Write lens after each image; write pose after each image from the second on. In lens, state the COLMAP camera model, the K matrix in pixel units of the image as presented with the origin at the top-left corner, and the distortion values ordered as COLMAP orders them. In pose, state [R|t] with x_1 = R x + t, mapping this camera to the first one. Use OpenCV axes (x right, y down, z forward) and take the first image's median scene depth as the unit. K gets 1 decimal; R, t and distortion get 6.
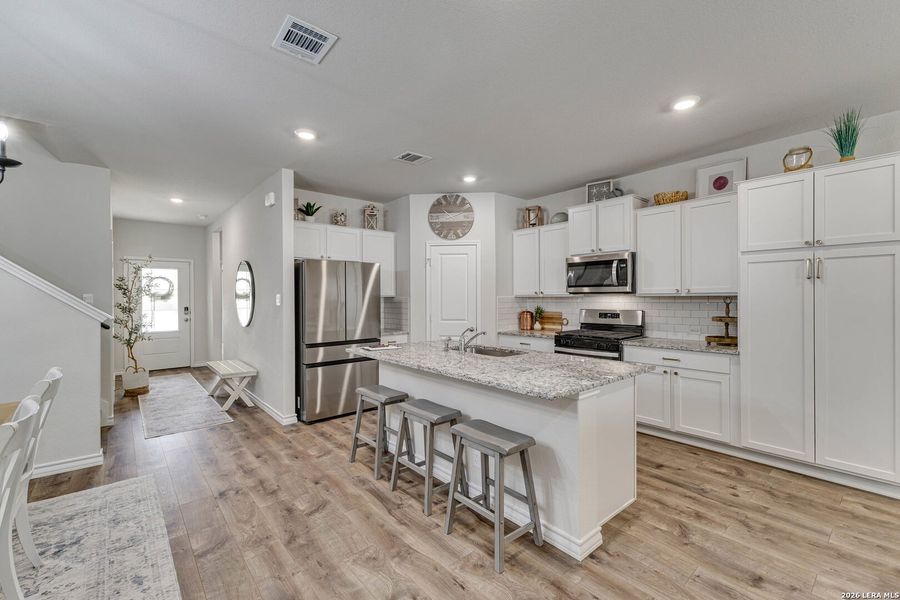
lens RADIAL K [[385.7, 0, 448.6], [0, 385.7, 297.8], [0, 0, 1]] dist [0.007730, -0.002118]
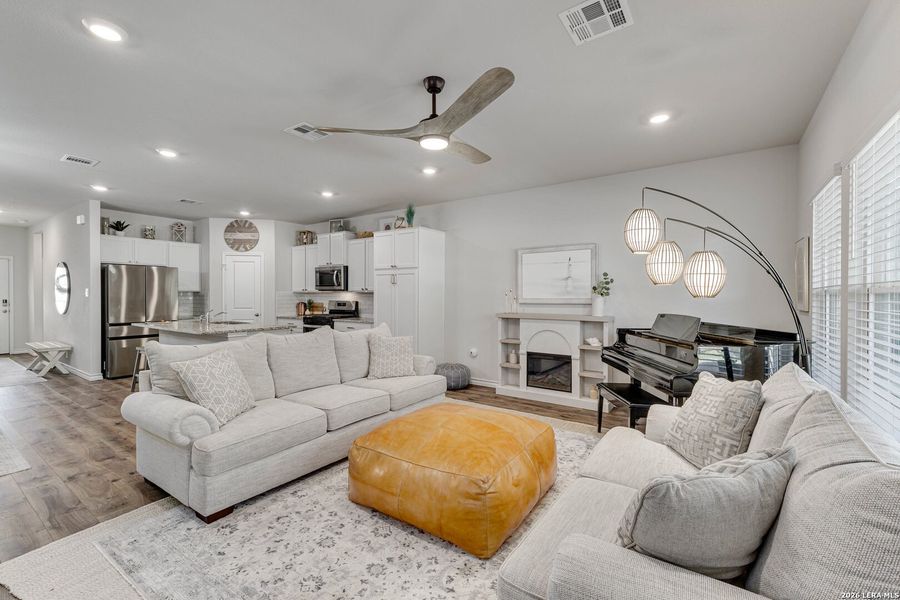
lens RADIAL K [[385.7, 0, 451.2], [0, 385.7, 297.7], [0, 0, 1]] dist [0.007730, -0.002118]
pose [[0.966959, 0.005135, 0.254881, 0.479124], [-0.006609, 0.999966, 0.004928, 0.007676], [-0.254847, -0.006449, 0.966960, -0.697597]]
